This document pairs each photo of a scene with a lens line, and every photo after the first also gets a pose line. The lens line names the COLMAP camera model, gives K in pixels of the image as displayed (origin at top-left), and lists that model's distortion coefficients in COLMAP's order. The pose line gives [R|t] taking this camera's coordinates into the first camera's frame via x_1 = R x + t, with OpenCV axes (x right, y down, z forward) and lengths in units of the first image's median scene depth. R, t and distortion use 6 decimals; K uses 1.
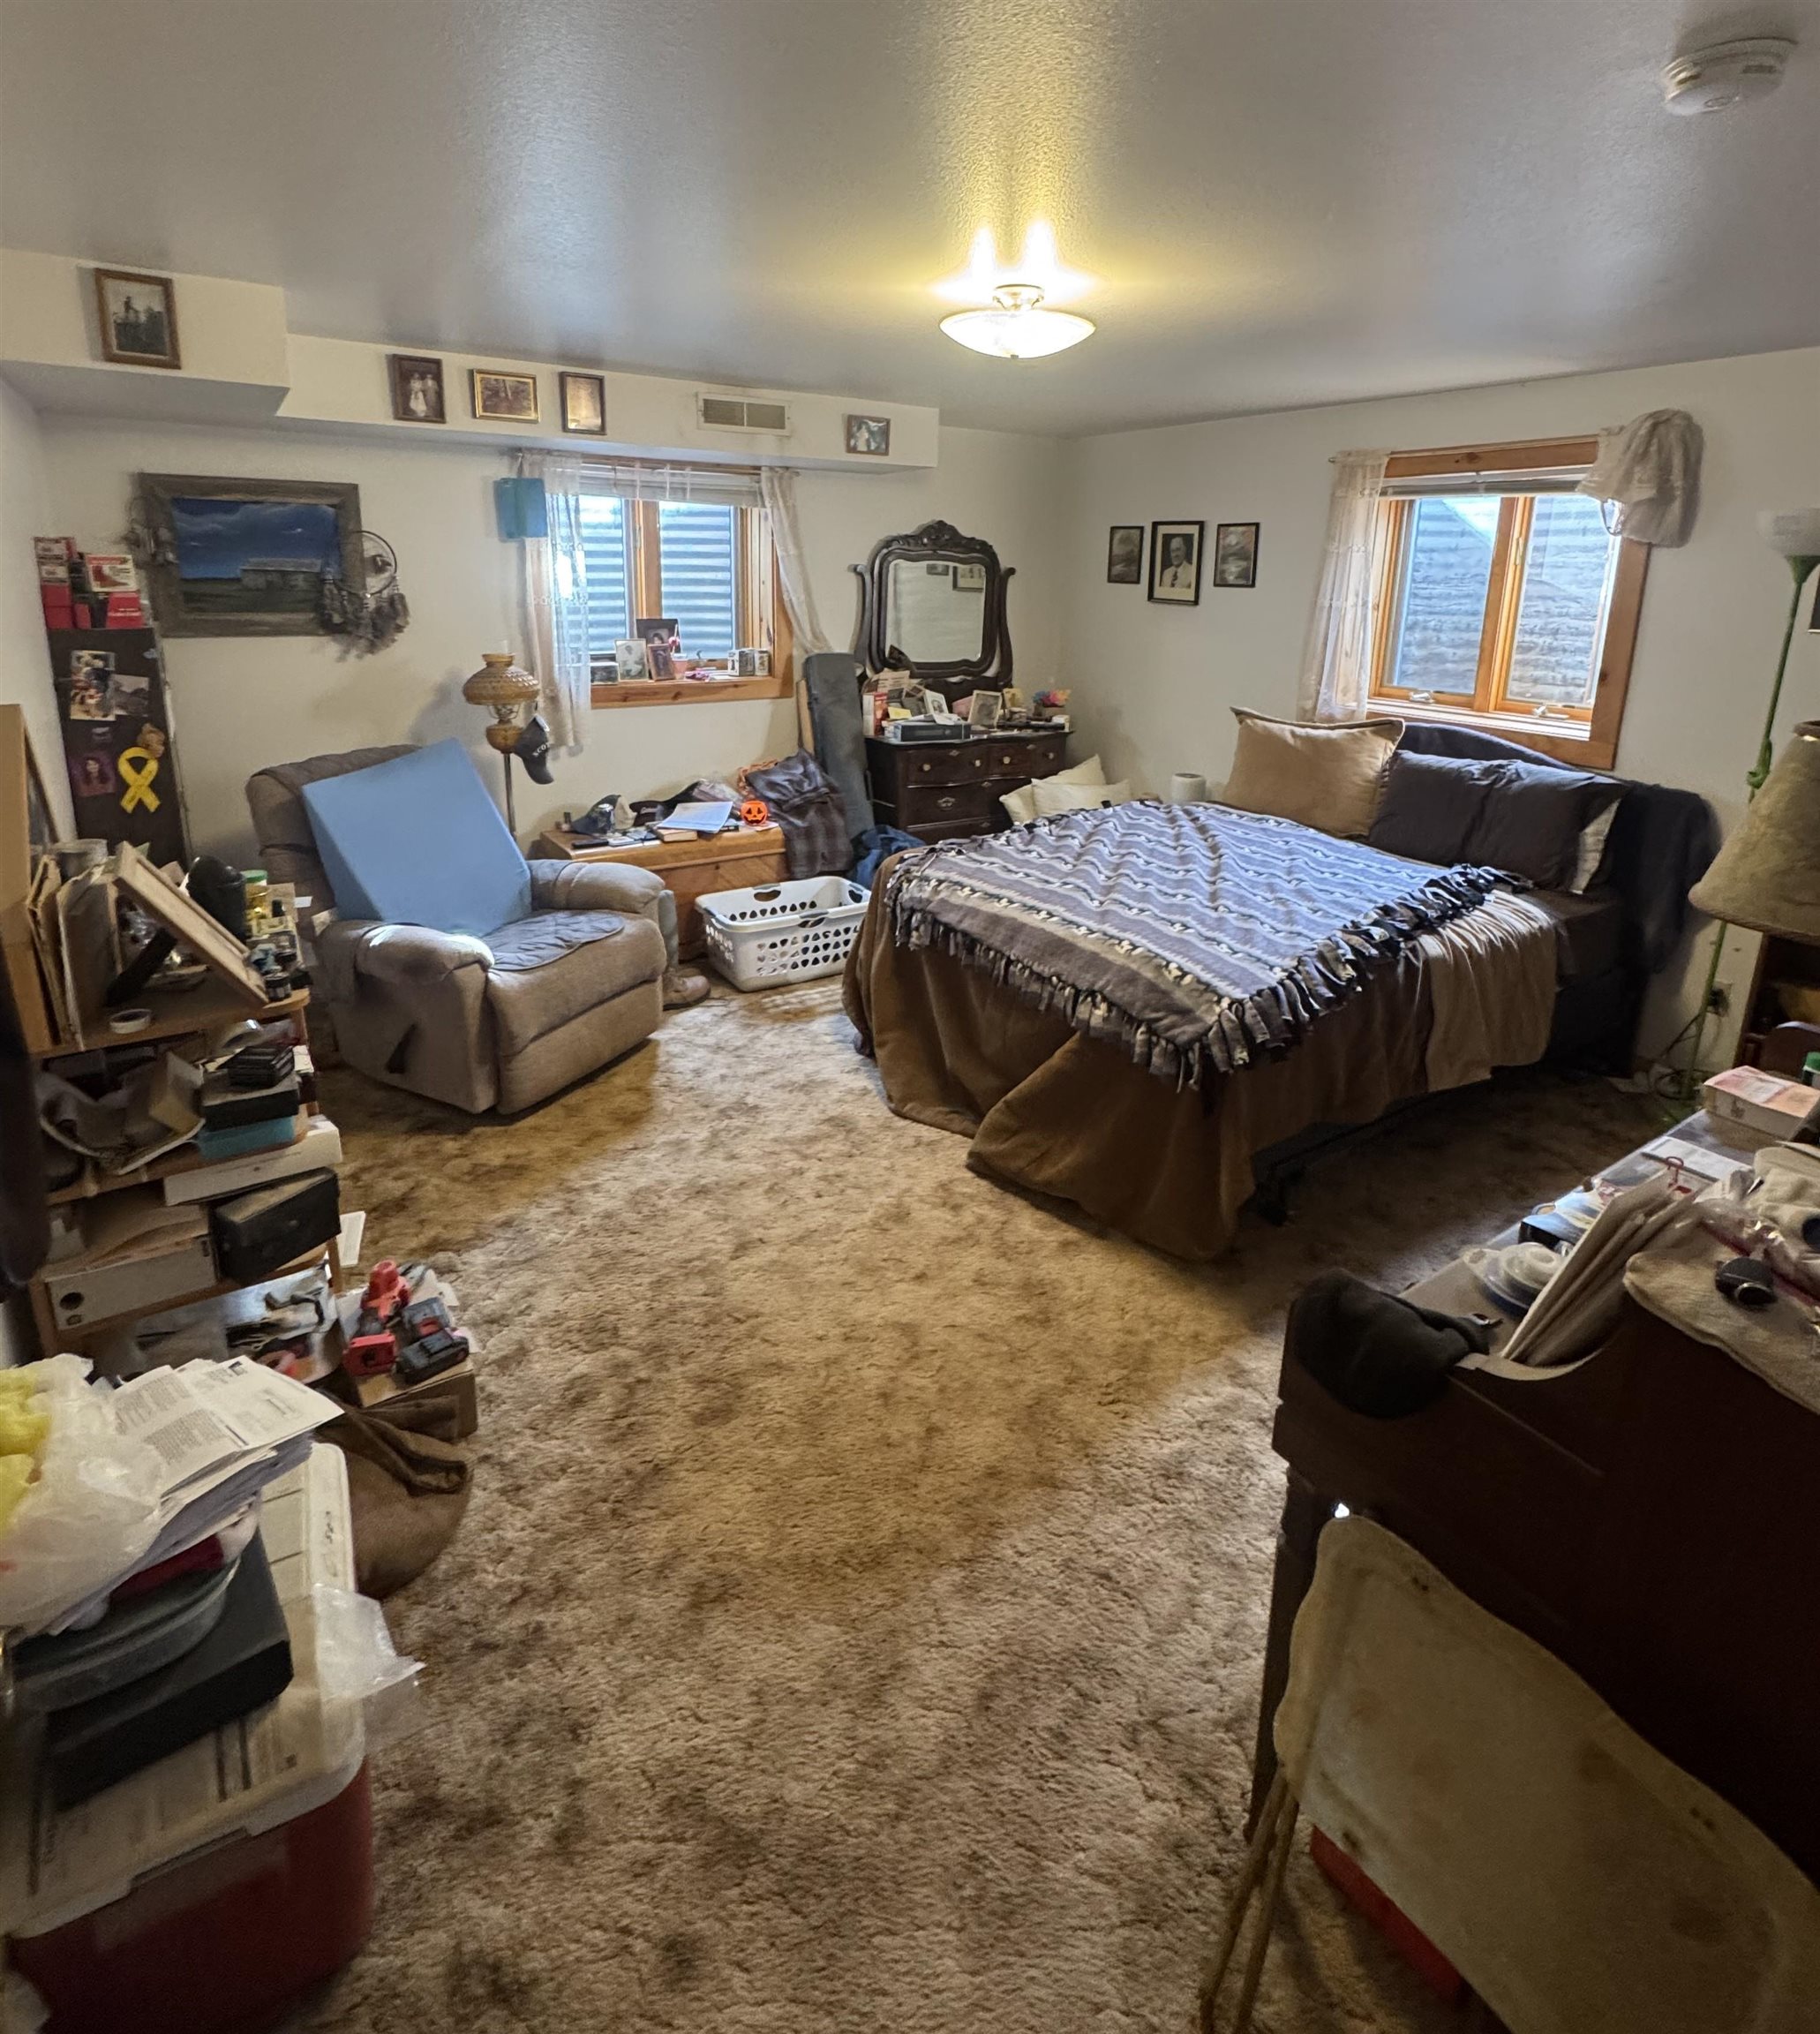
lens RADIAL K [[1016.0, 0, 910.0], [0, 1016.0, 1017.0], [0, 0, 1]] dist [0.001792, 0.000192]
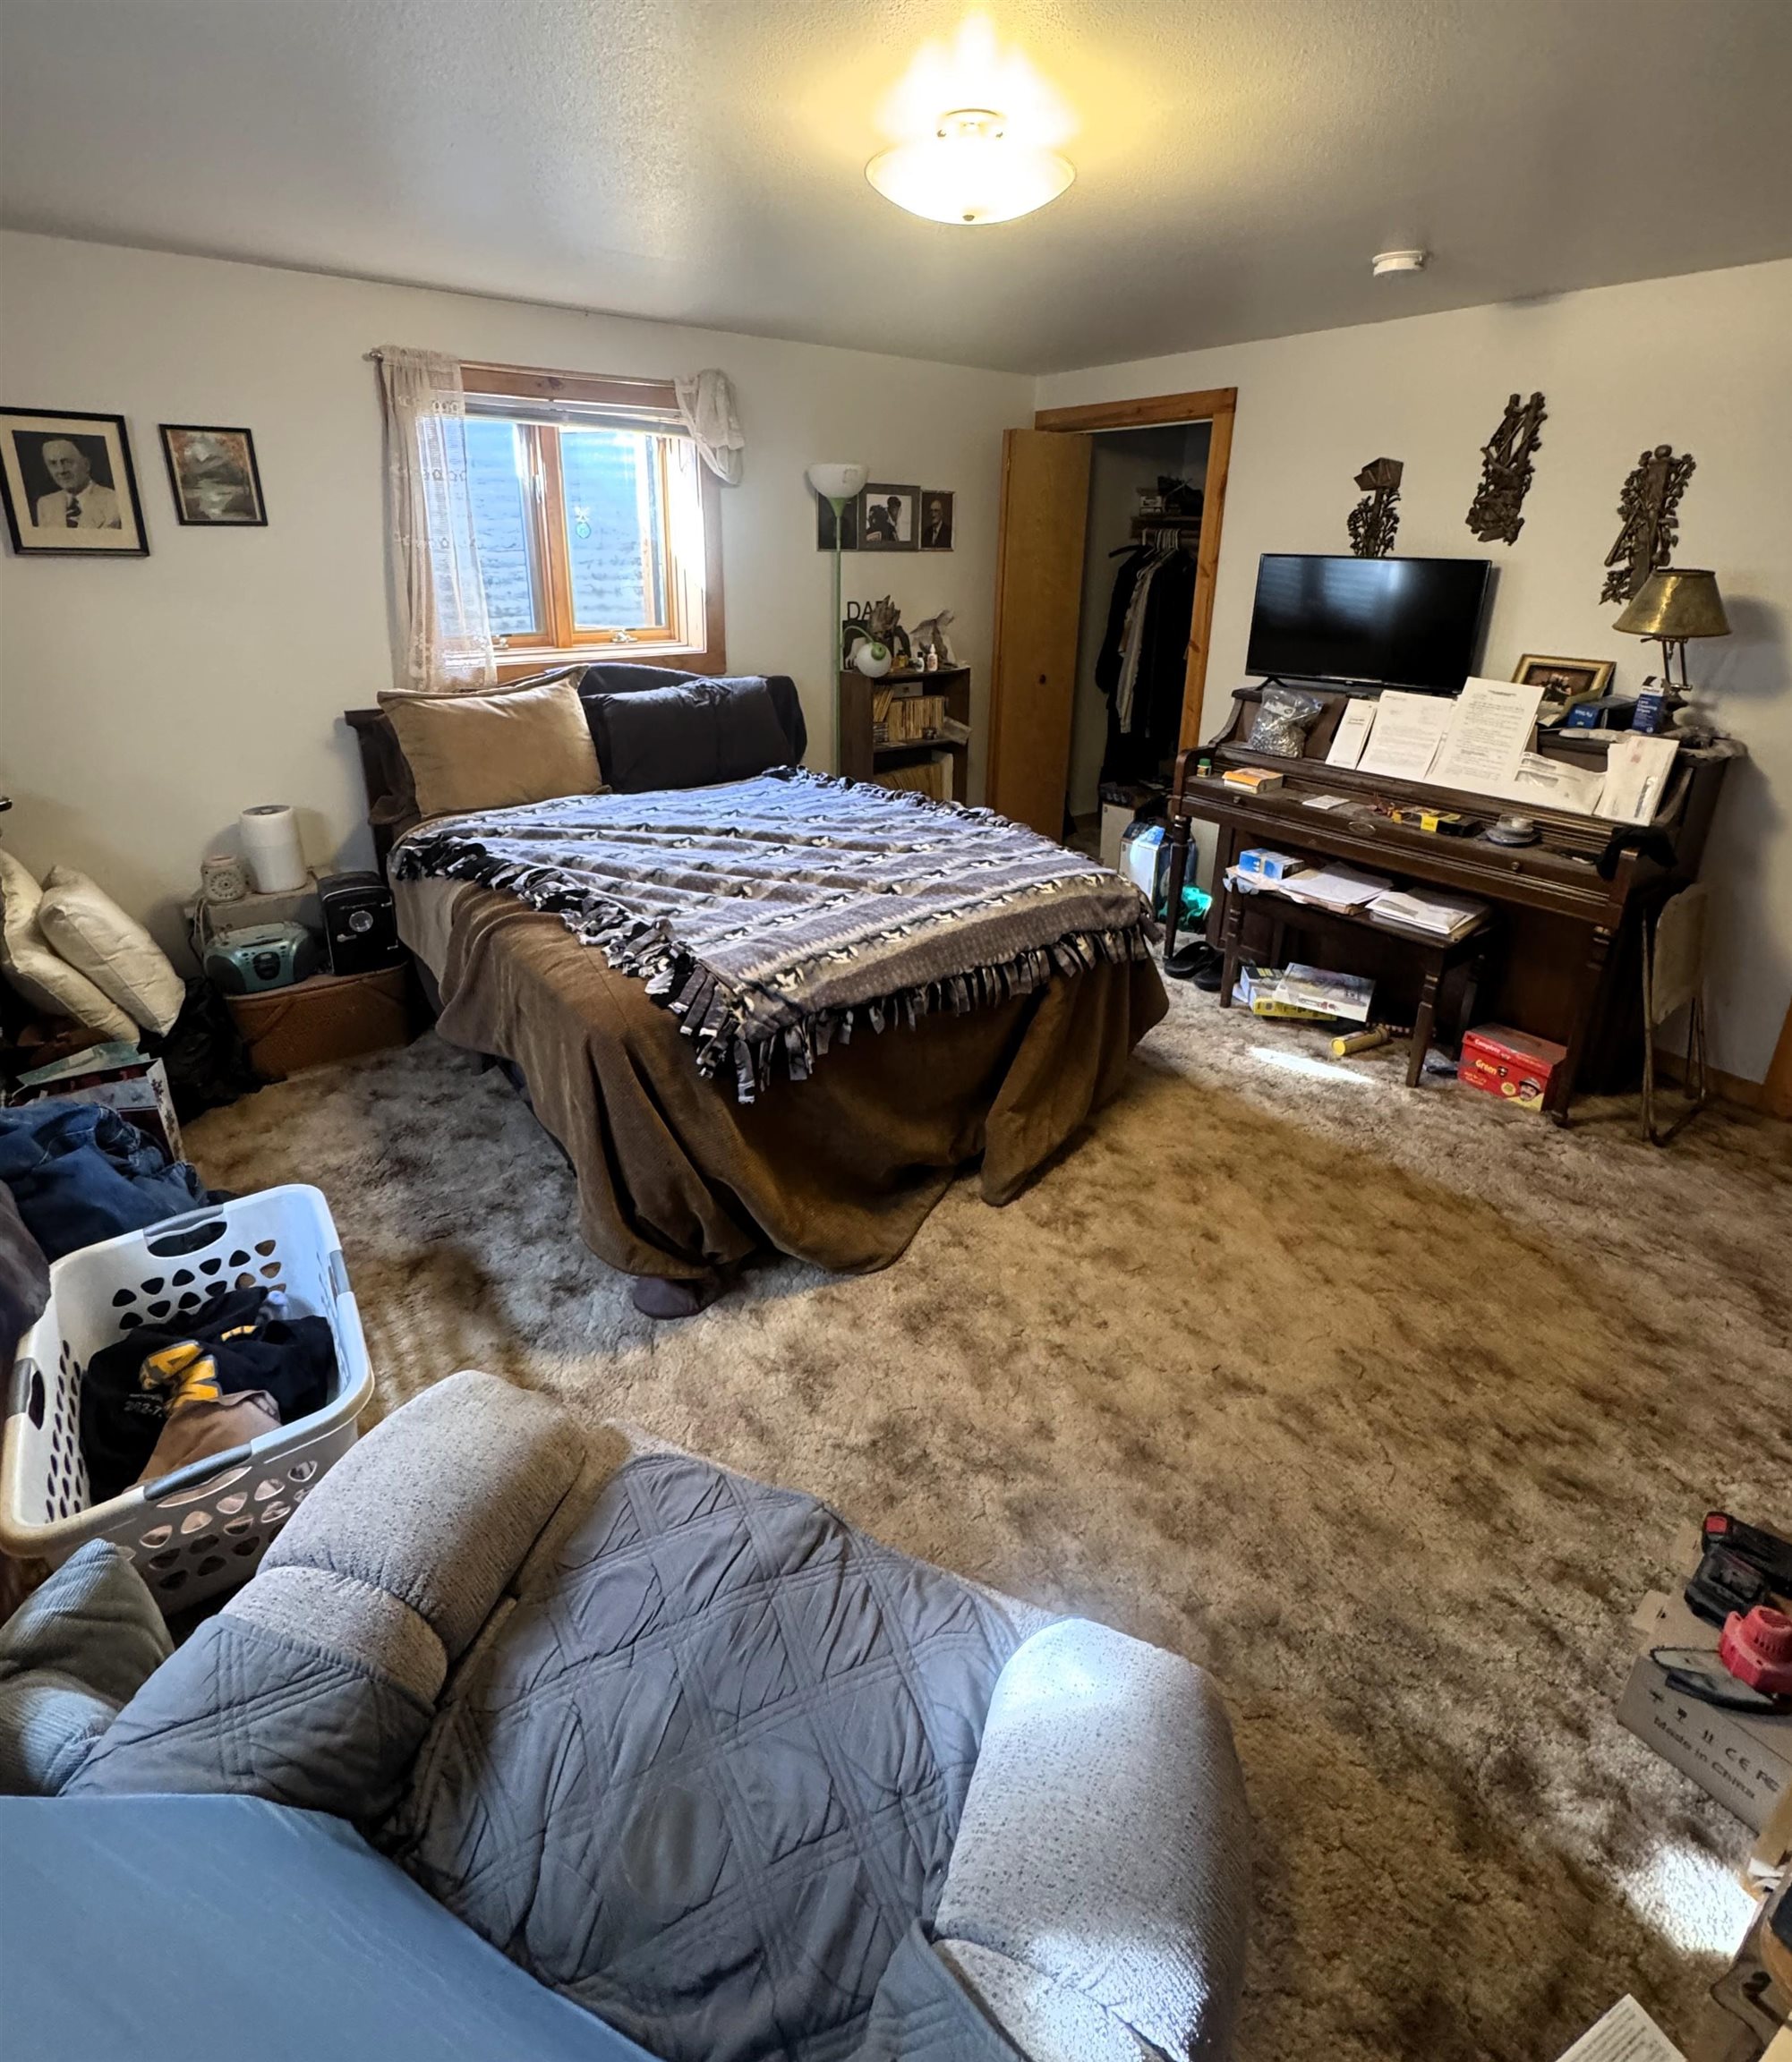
lens RADIAL K [[965.7, 0, 897.2], [0, 965.7, 989.7], [0, 0, 1]] dist [-0.000966, -0.001042]
pose [[-0.064335, -0.447869, 0.891781, -0.613826], [0.387031, 0.812489, 0.435968, -0.413022], [-0.919819, 0.373195, 0.121068, 0.929127]]
